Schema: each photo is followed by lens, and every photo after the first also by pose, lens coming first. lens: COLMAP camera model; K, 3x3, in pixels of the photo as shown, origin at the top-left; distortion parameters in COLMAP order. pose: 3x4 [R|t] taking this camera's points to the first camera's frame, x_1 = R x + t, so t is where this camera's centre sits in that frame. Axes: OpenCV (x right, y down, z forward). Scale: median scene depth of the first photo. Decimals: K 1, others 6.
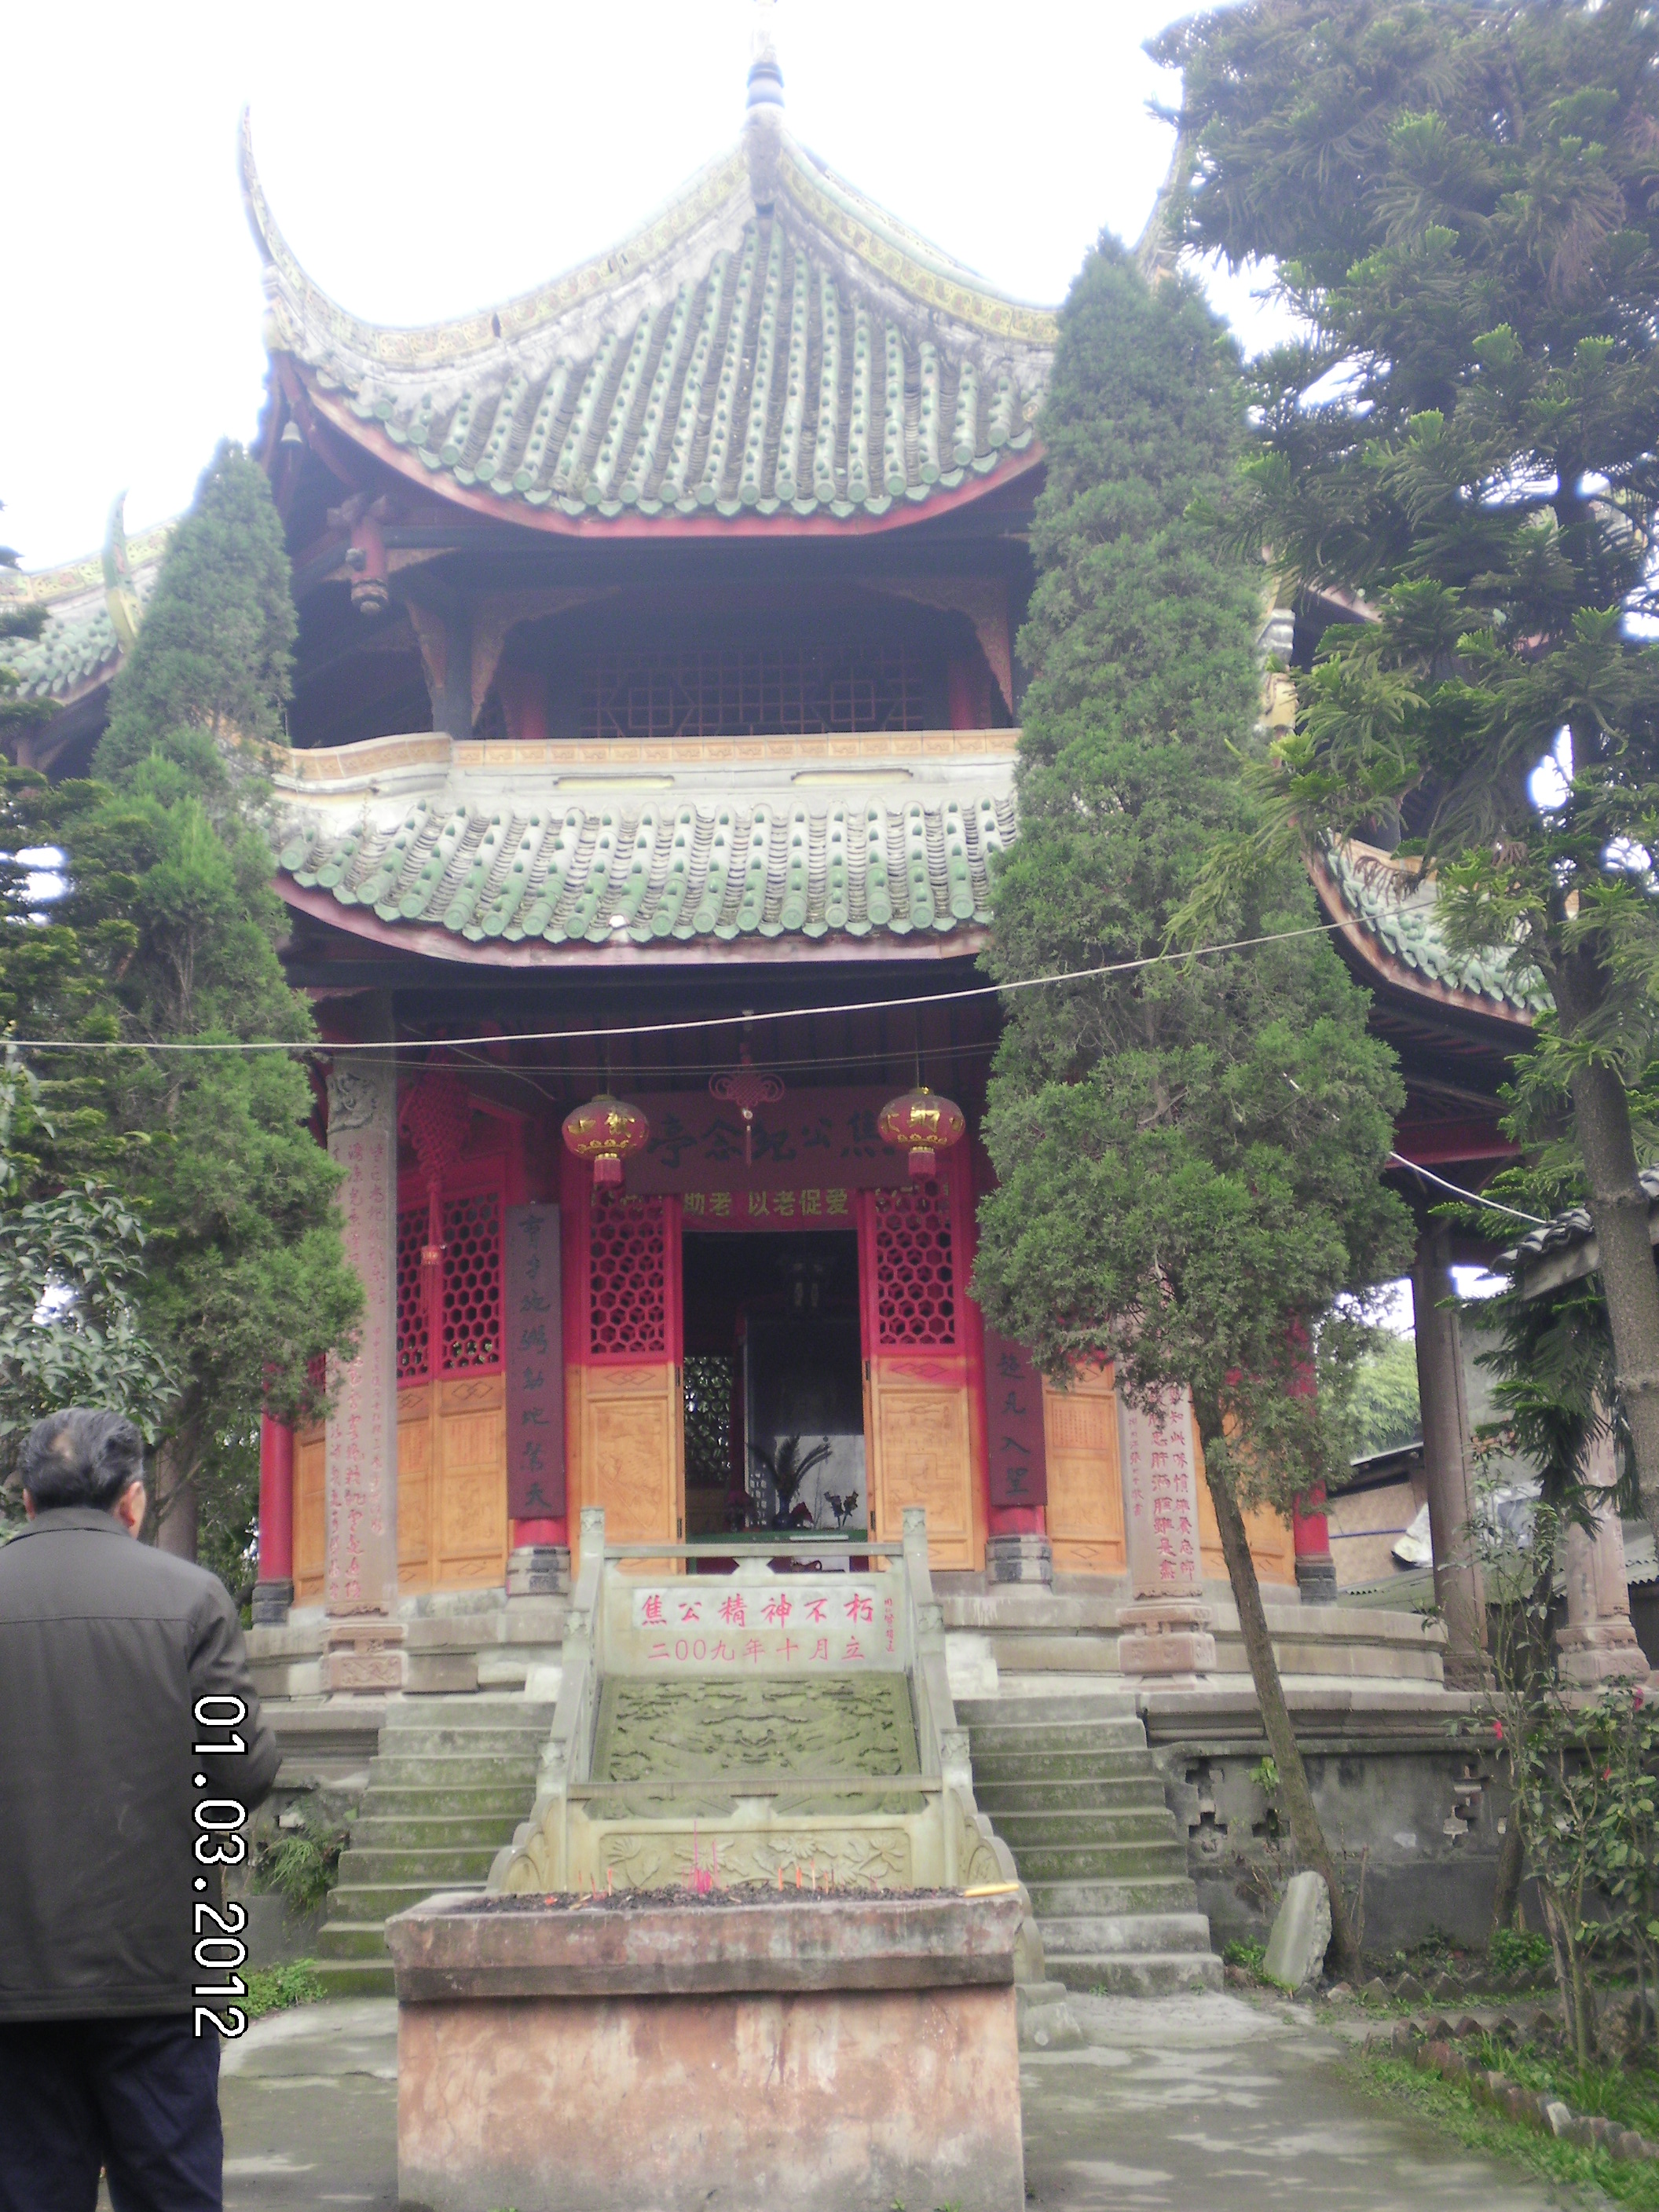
lens RADIAL K [[2695.9, 0, 783.9], [0, 2695.9, 1110.2], [0, 0, 1]] dist [0.041613, 0.000000]
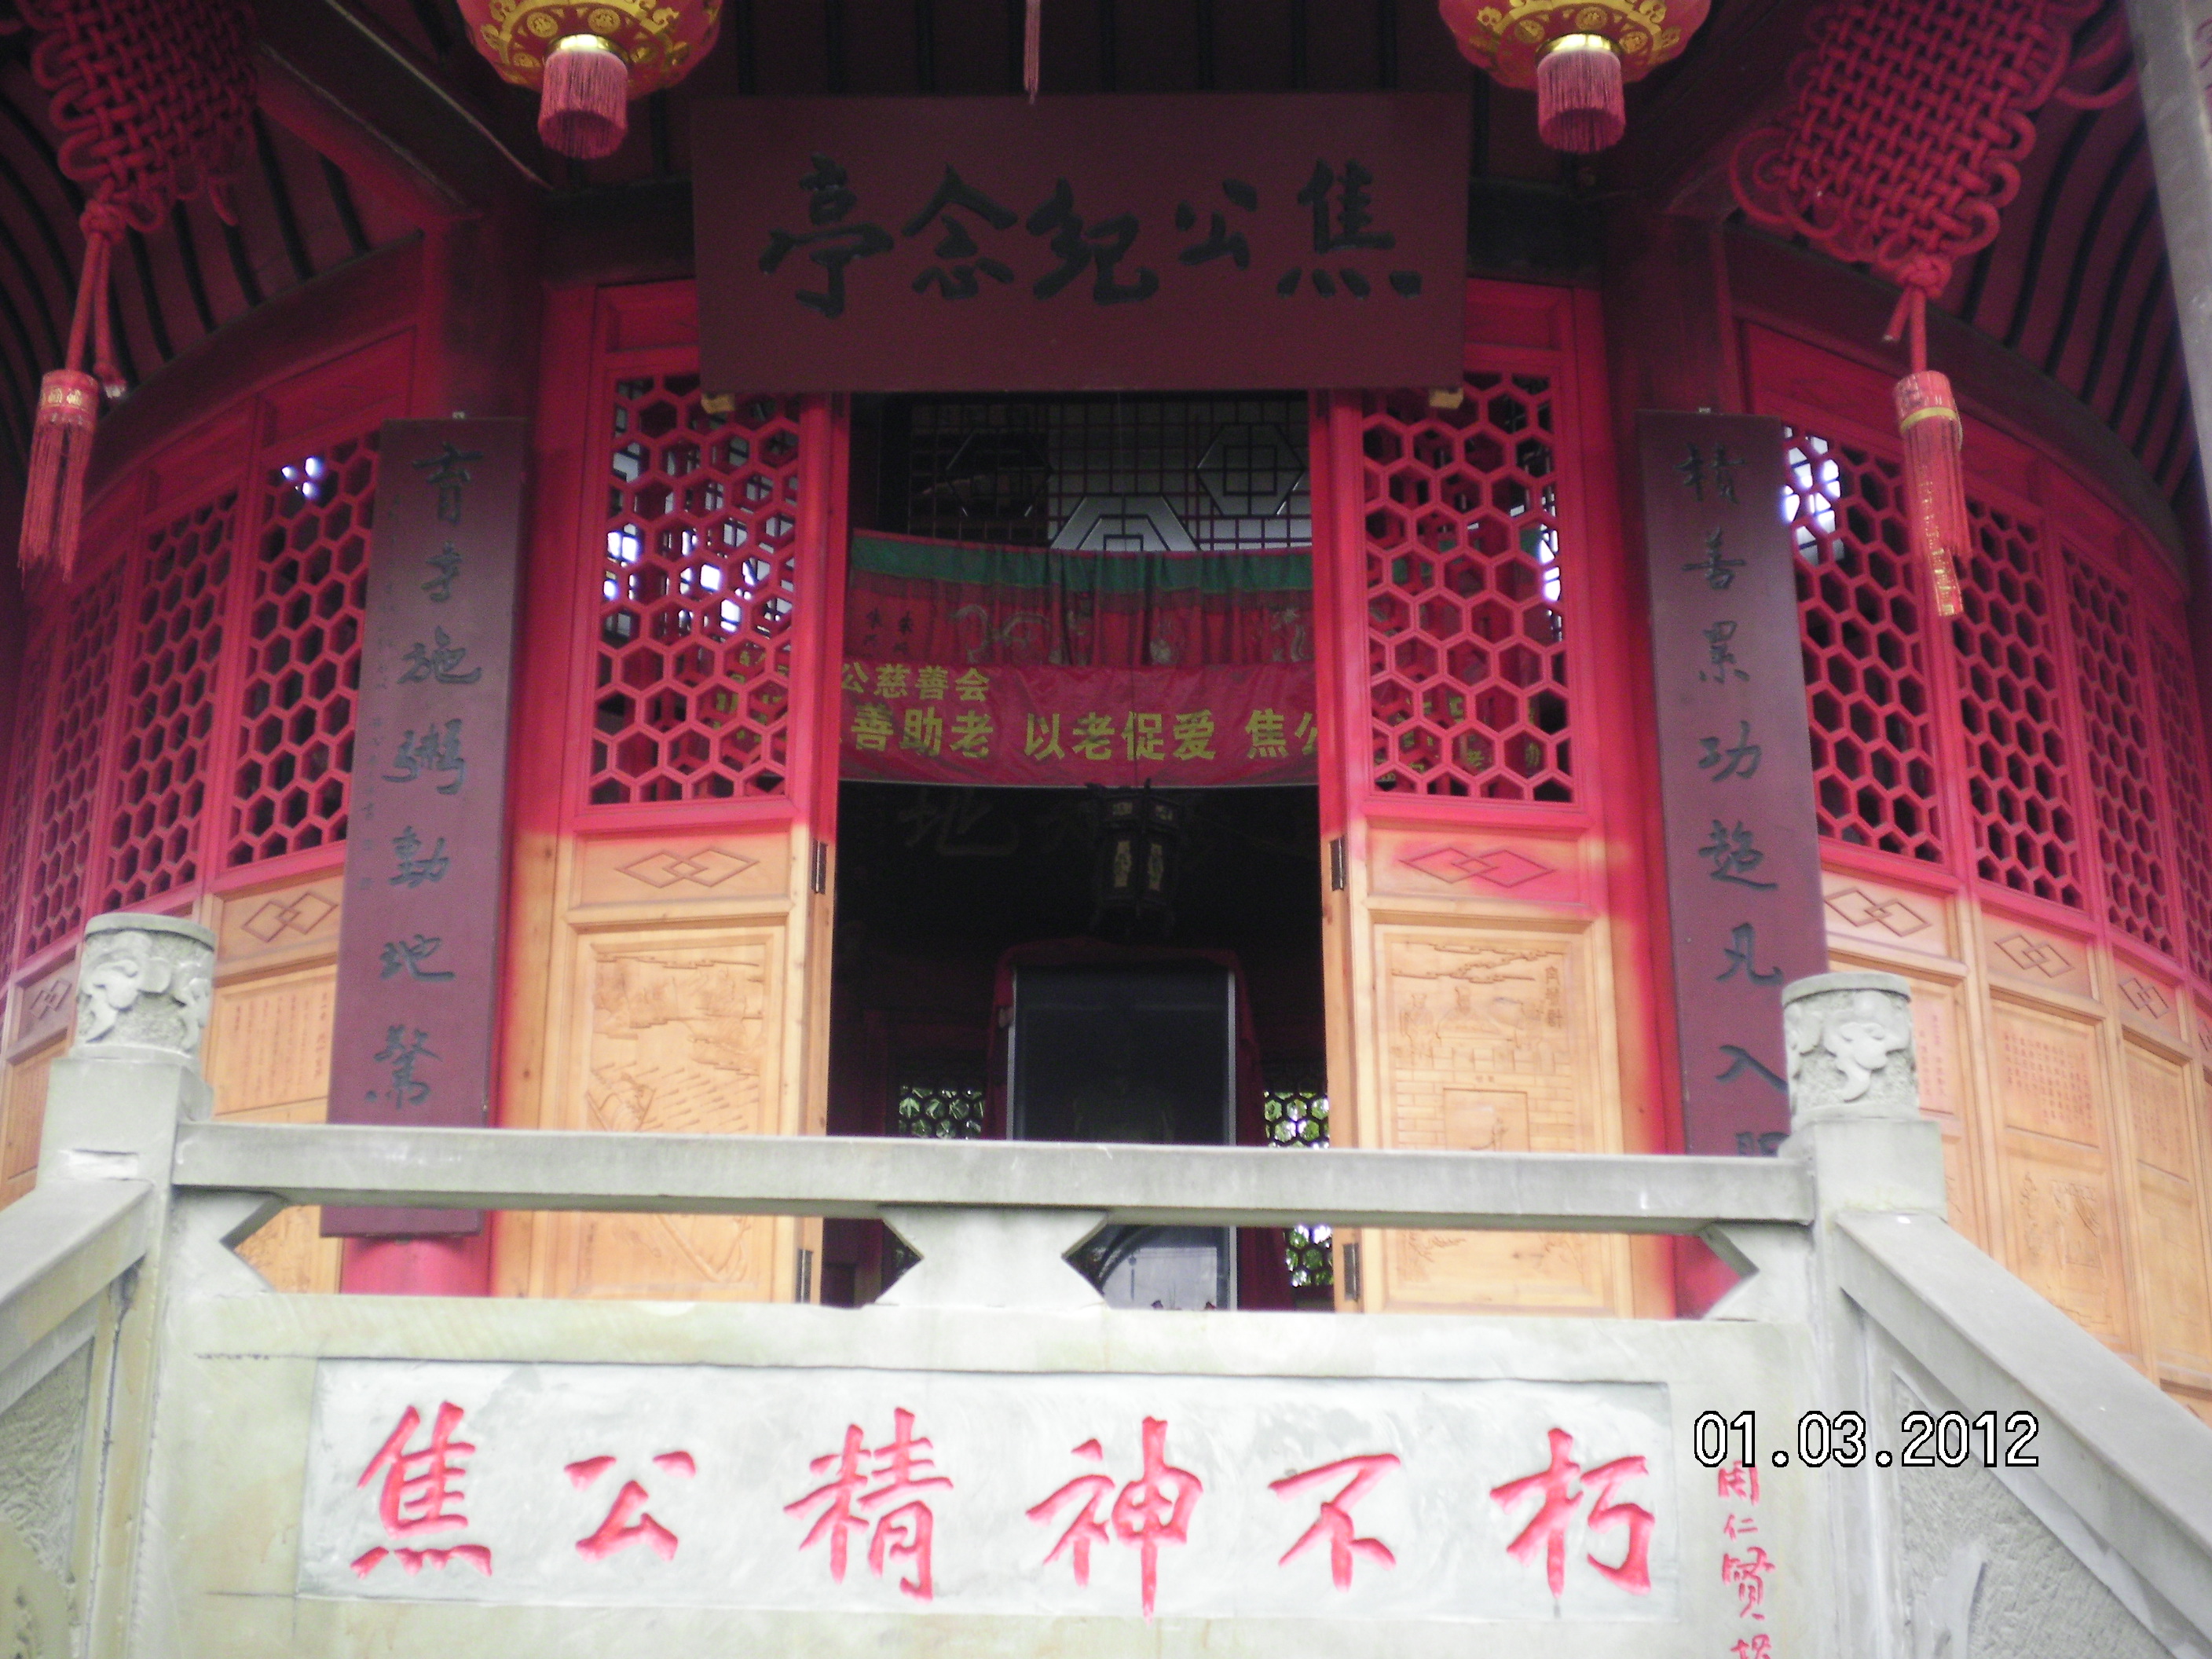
lens RADIAL K [[2701.8, 0, 1102.9], [0, 2701.8, 816.6], [0, 0, 1]] dist [-0.025883, 0.000000]
pose [[0.999469, 0.030237, 0.012142, -0.006389], [-0.029239, 0.996732, -0.075307, 0.139211], [-0.014380, 0.074912, 0.997086, 0.745439]]
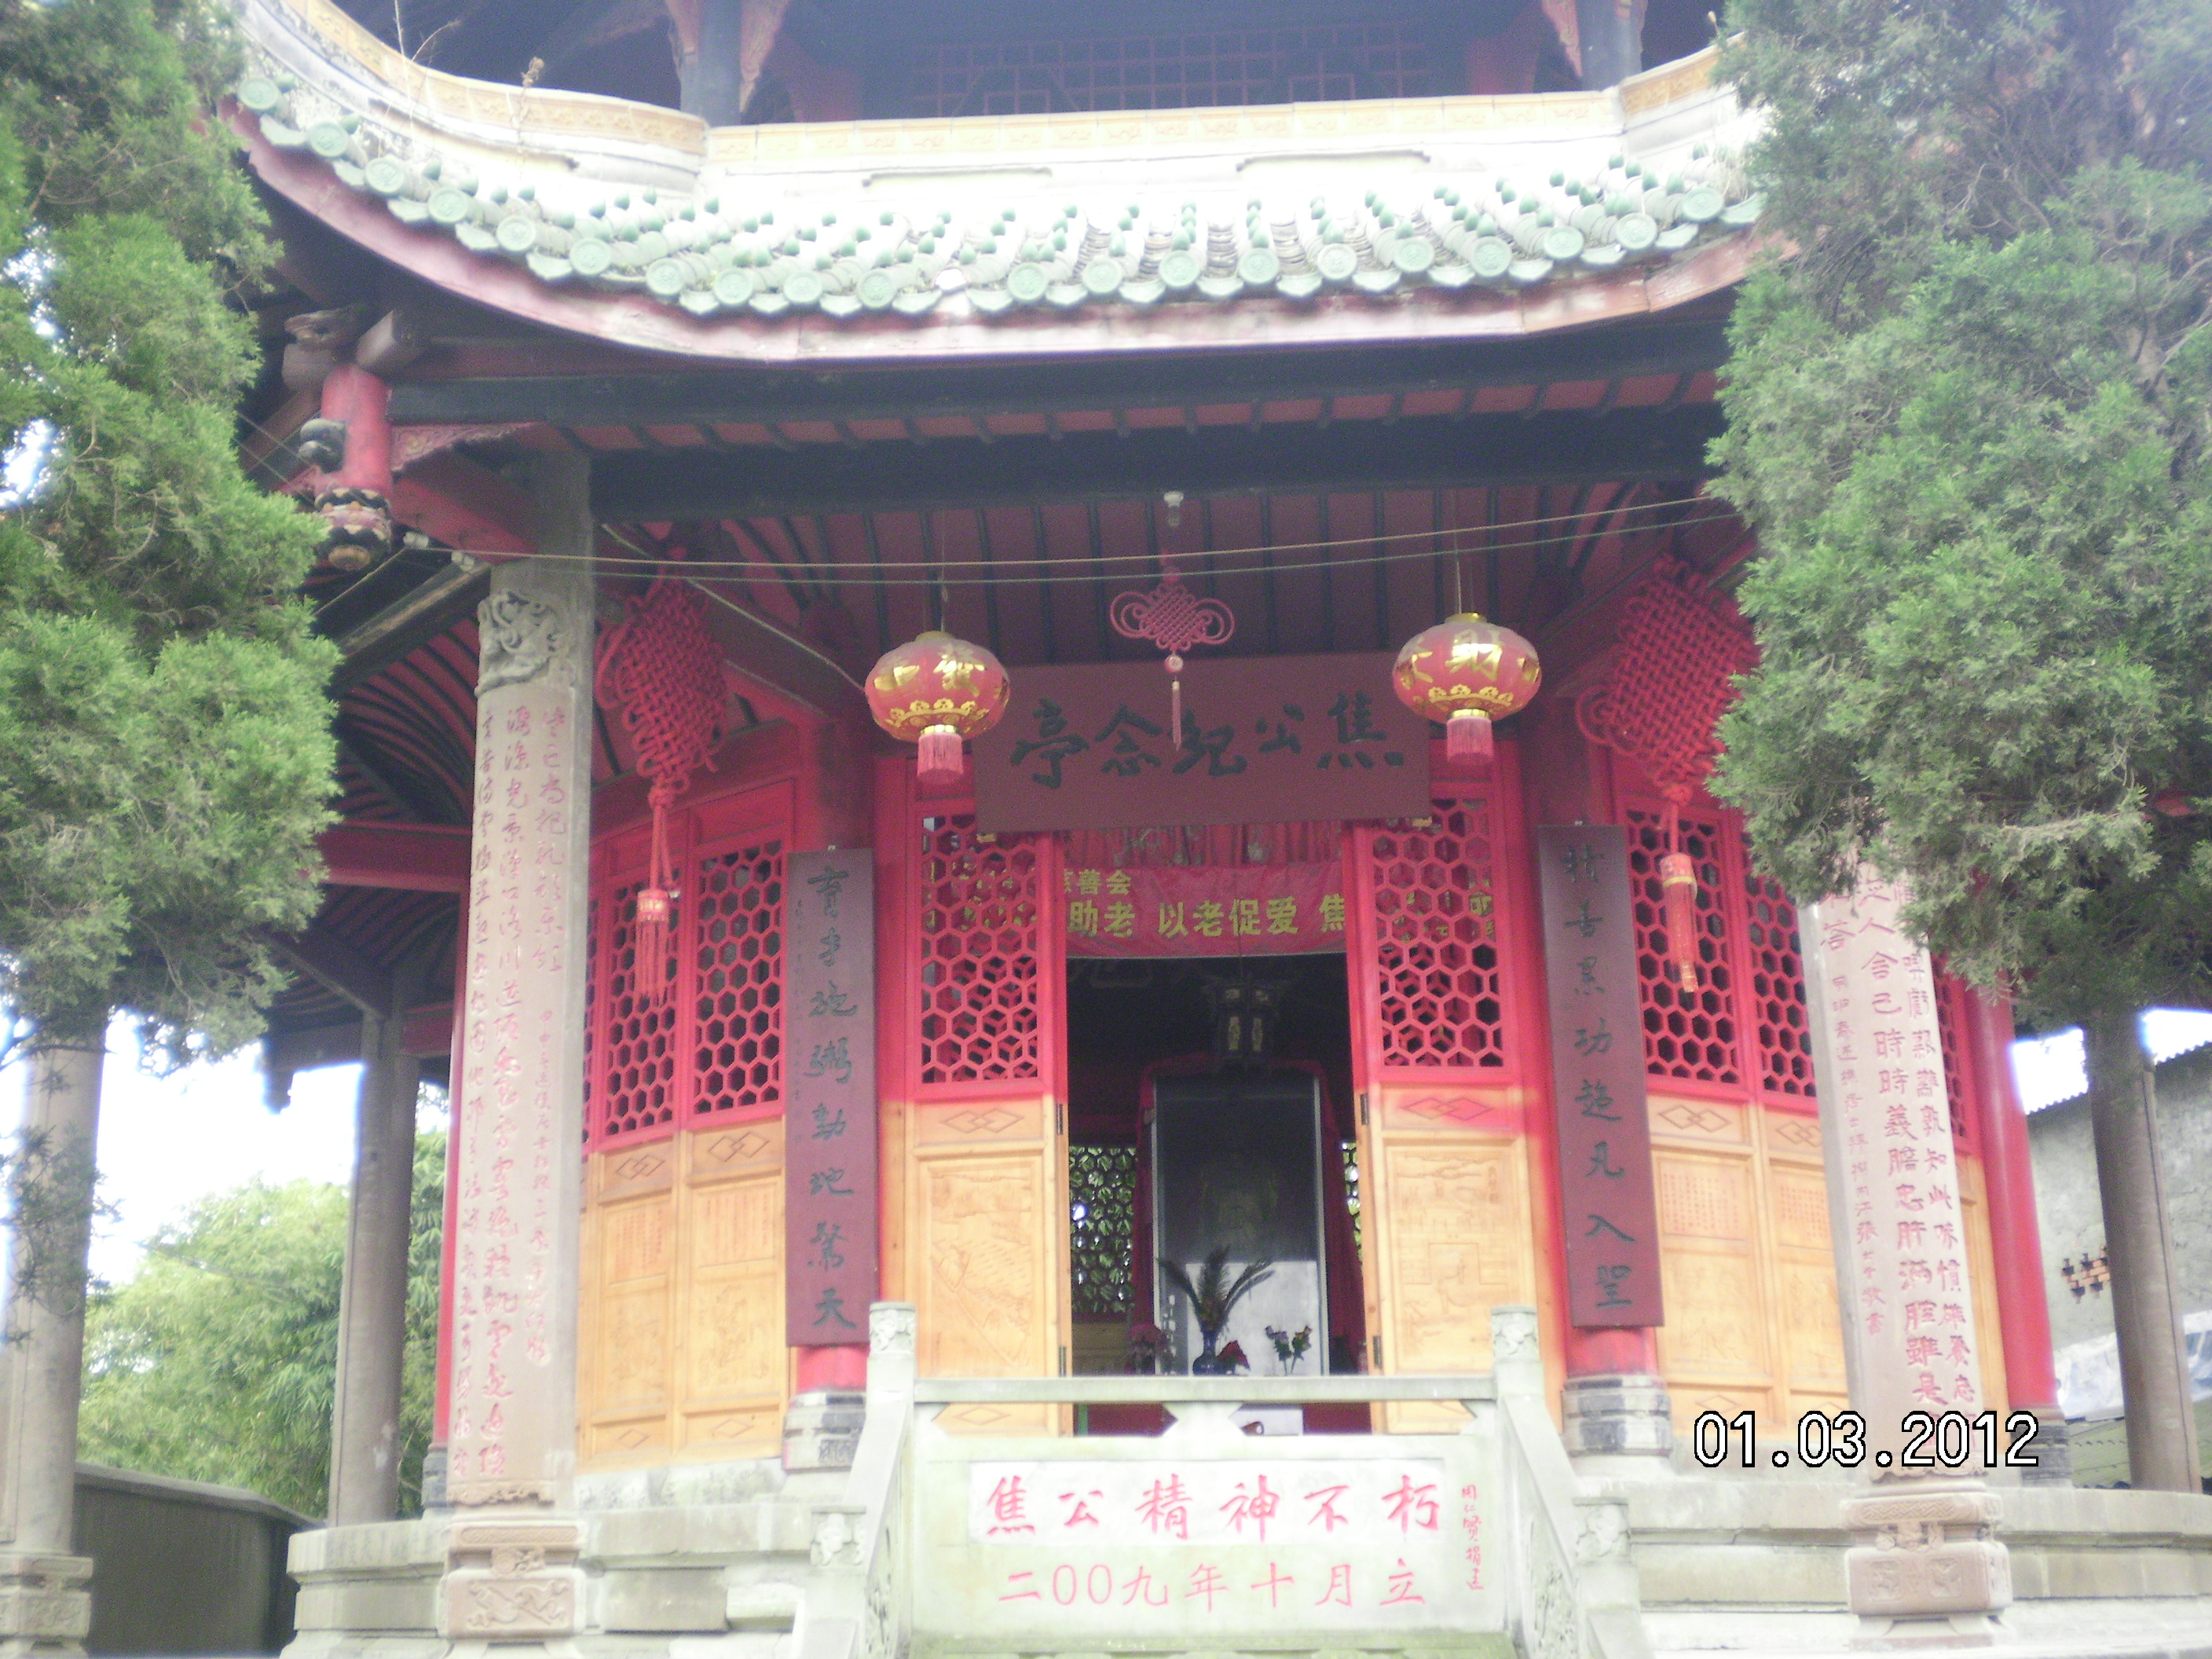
lens RADIAL K [[2701.8, 0, 1082.8], [0, 2701.8, 823.0], [0, 0, 1]] dist [-0.025883, 0.000000]
pose [[0.999471, -0.003683, -0.032316, -0.015776], [0.001895, 0.998474, -0.055196, 0.076113], [0.032470, 0.055106, 0.997952, 0.437756]]
